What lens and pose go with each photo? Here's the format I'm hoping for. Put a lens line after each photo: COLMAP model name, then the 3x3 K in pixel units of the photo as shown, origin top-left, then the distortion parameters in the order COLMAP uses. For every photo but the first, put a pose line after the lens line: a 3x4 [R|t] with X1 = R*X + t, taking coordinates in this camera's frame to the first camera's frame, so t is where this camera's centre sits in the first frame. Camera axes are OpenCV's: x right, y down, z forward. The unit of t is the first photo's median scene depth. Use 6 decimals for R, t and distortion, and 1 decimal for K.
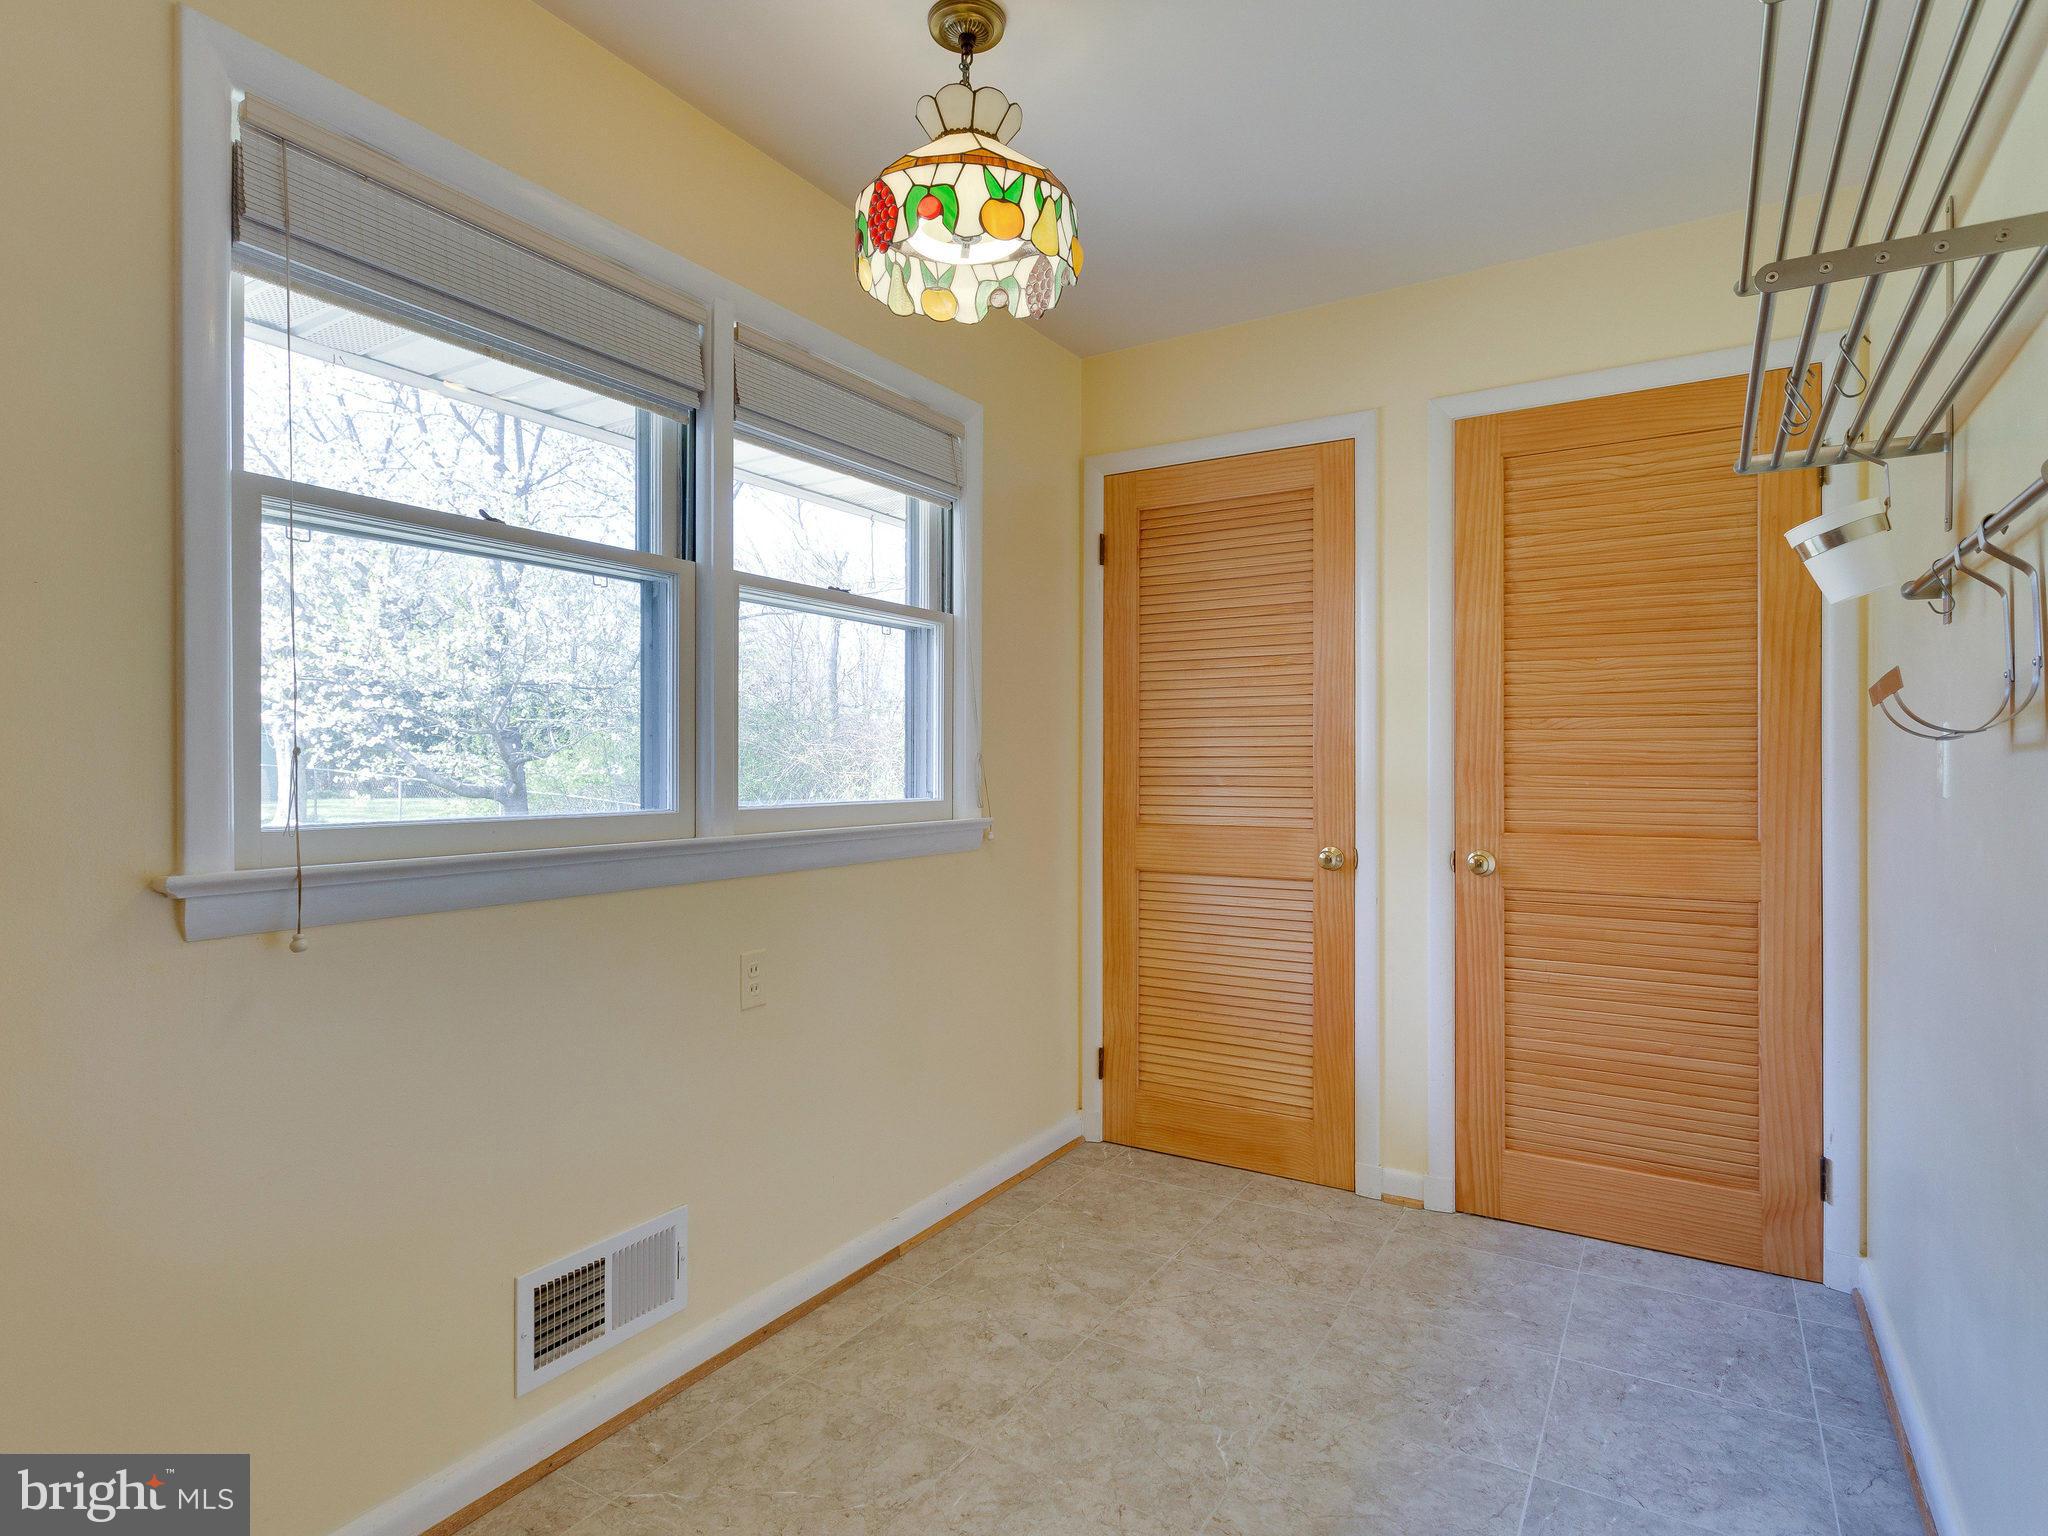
lens RADIAL K [[1090.0, 0, 1025.5], [0, 1090.0, 764.0], [0, 0, 1]] dist [-0.002008, -0.000021]
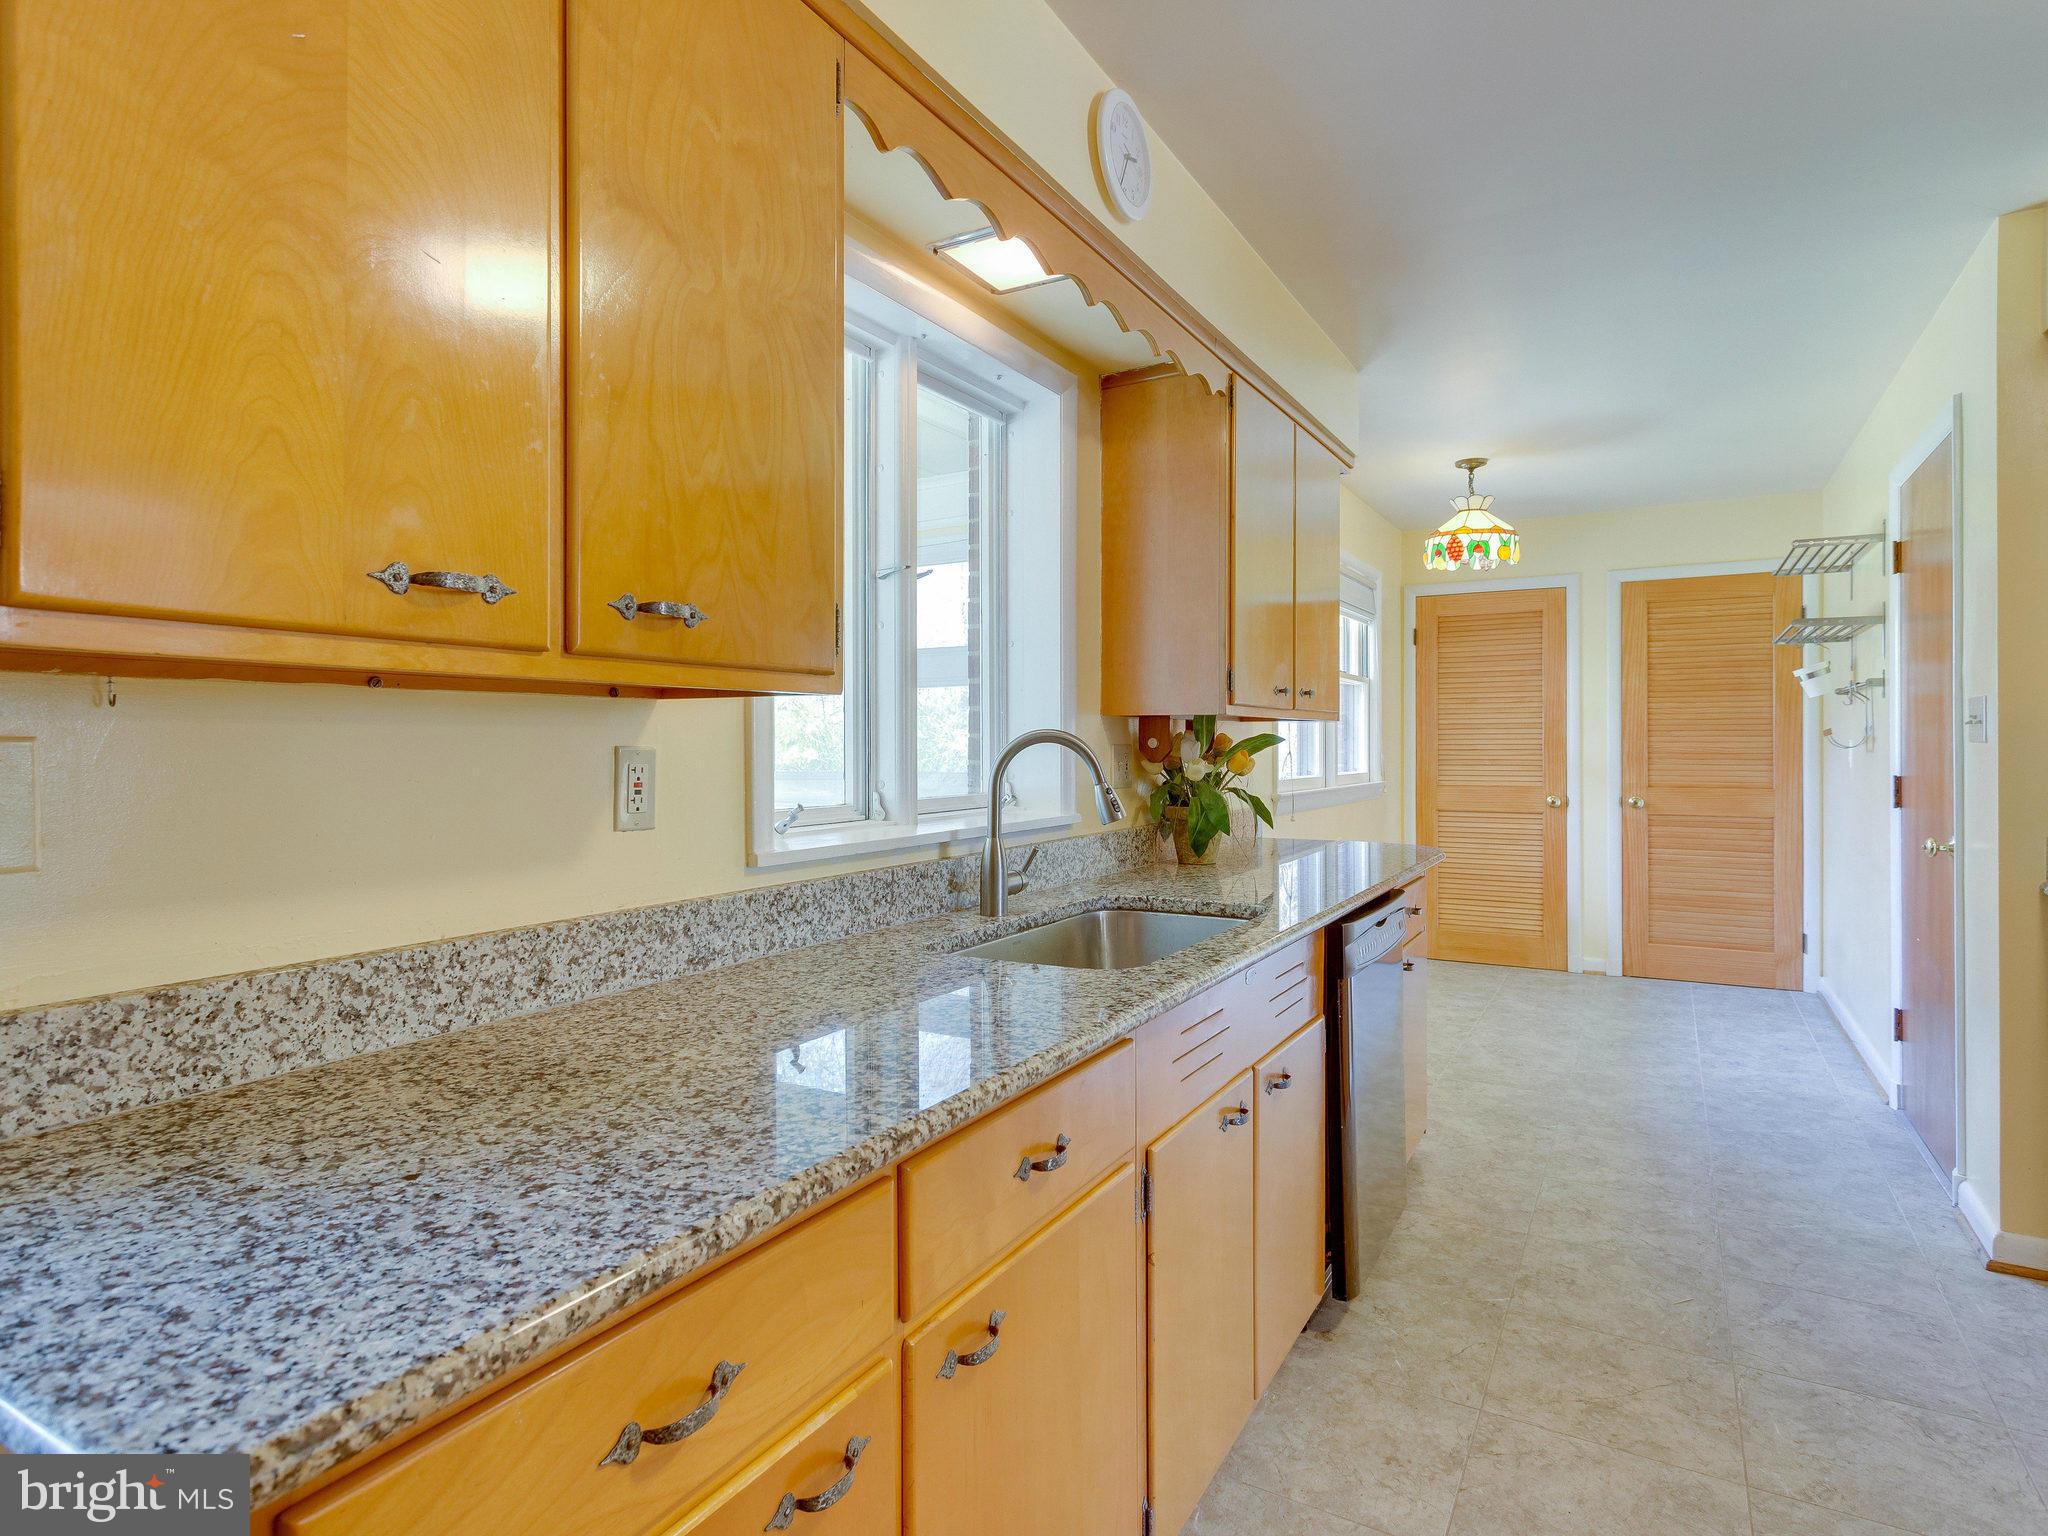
lens RADIAL K [[1096.1, 0, 1028.4], [0, 1096.1, 747.7], [0, 0, 1]] dist [0.003024, 0.000935]
pose [[0.999601, -0.001974, 0.028188, -0.836406], [0.001903, 0.999995, 0.002560, -0.020028], [-0.028193, -0.002506, 0.999599, -1.096313]]
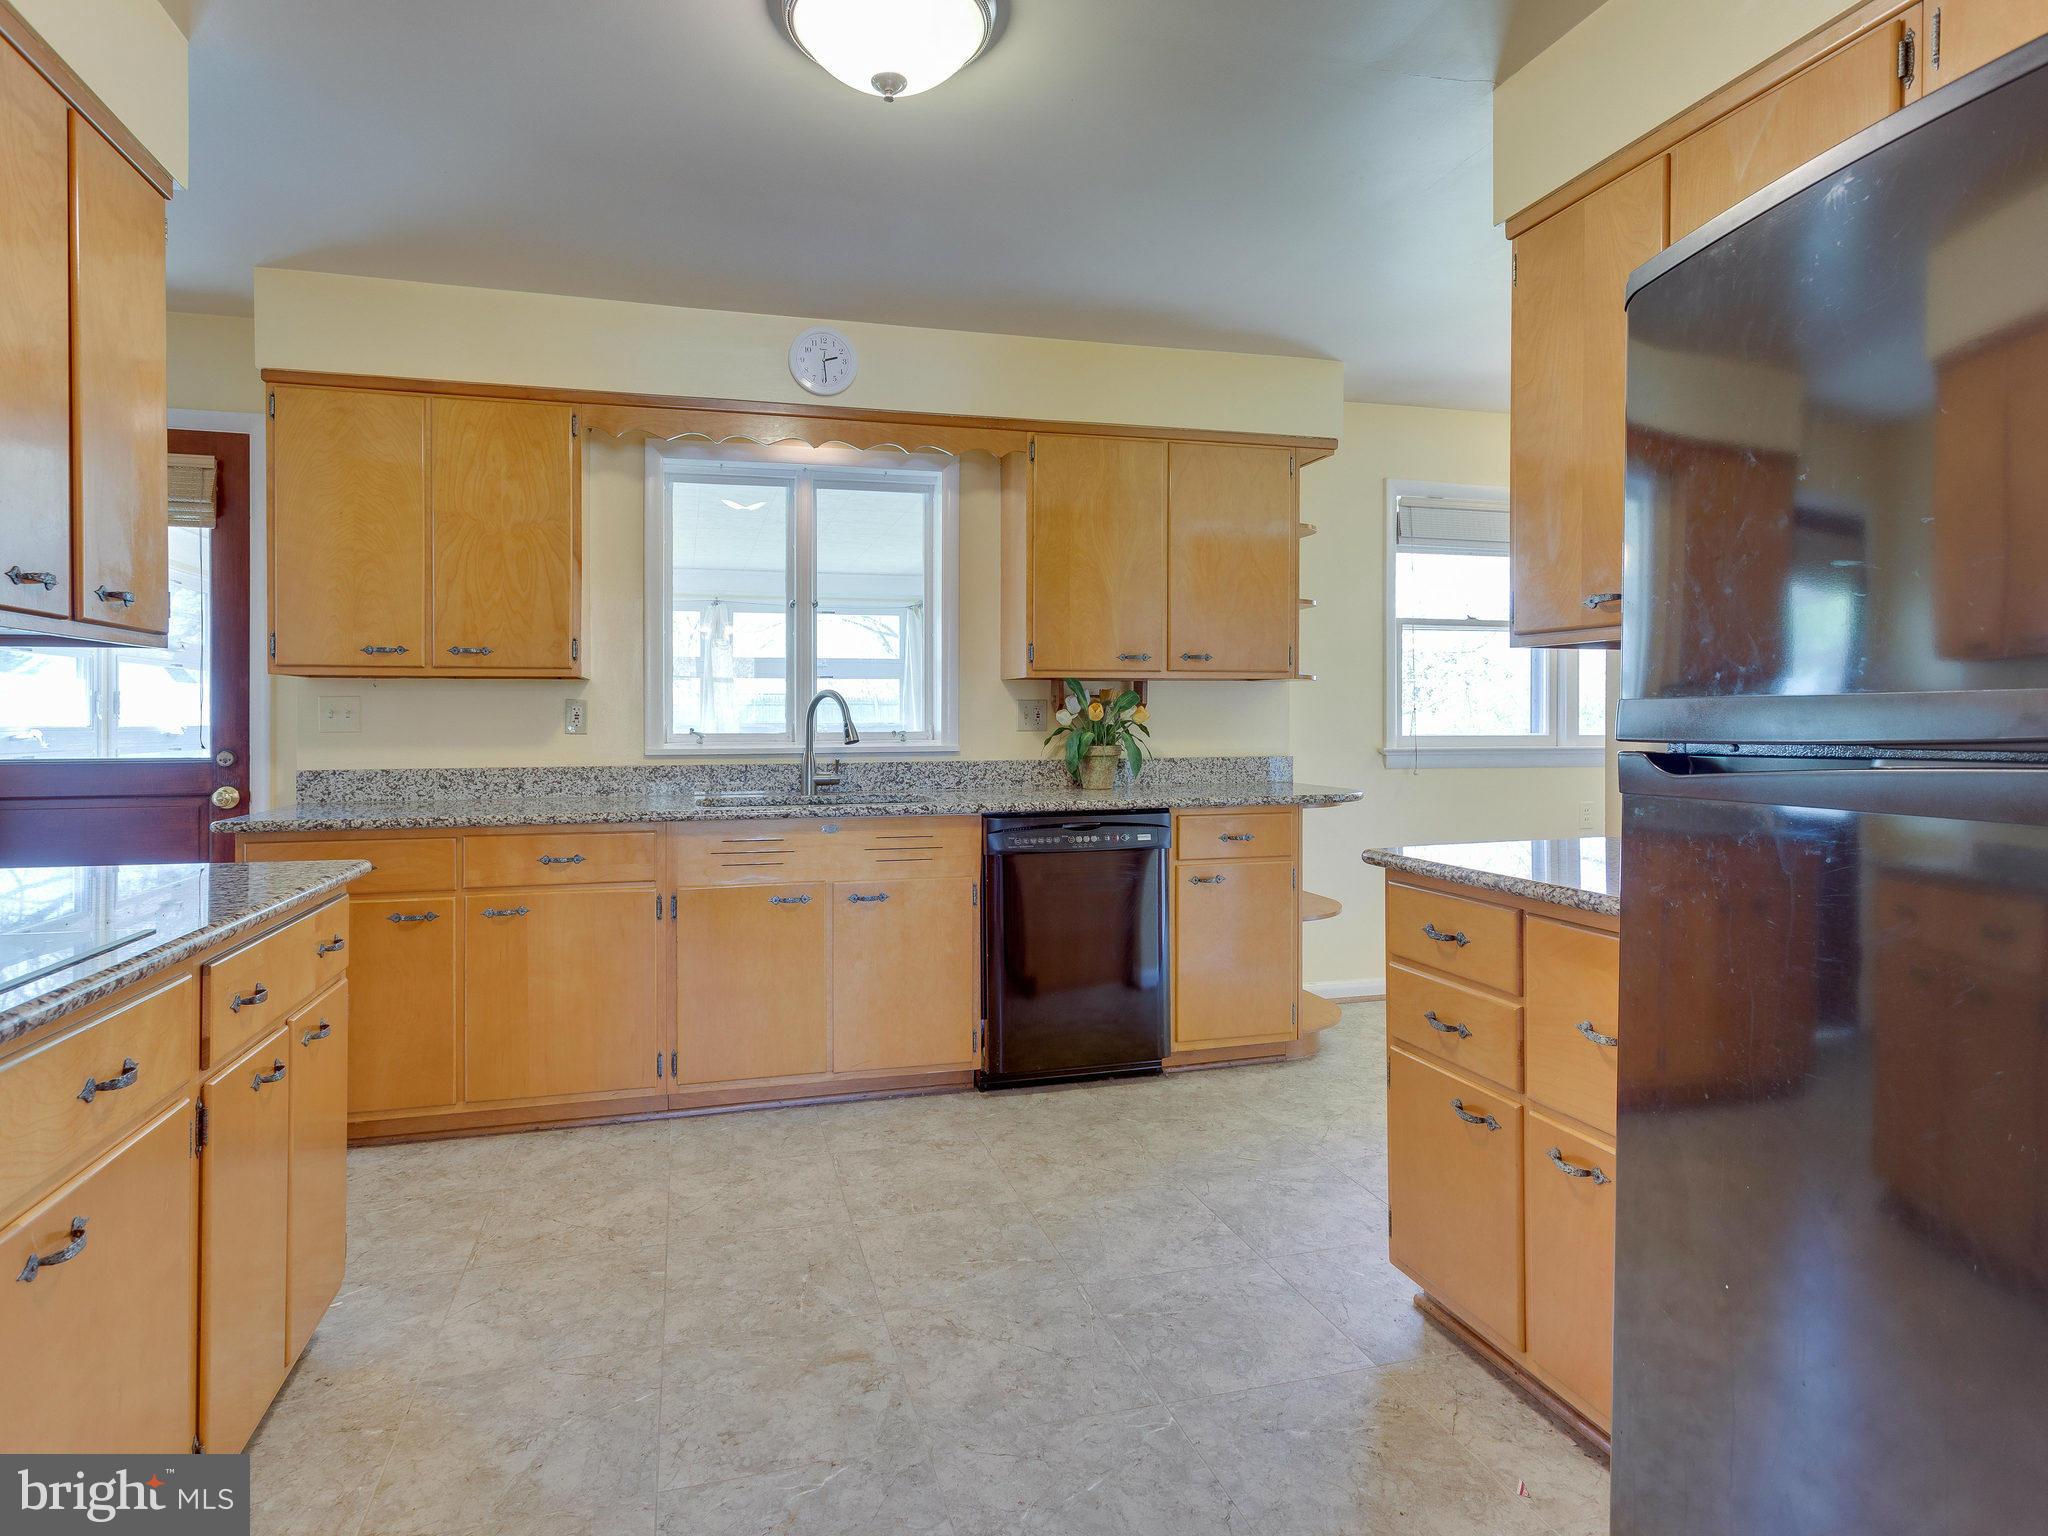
lens RADIAL K [[1107.6, 0, 994.0], [0, 1107.6, 727.5], [0, 0, 1]] dist [0.001271, 0.001070]
pose [[0.726287, 0.002898, -0.687385, 0.341538], [0.003192, 0.999966, 0.007588, 0.007566], [0.687384, -0.007705, 0.726253, -1.170030]]
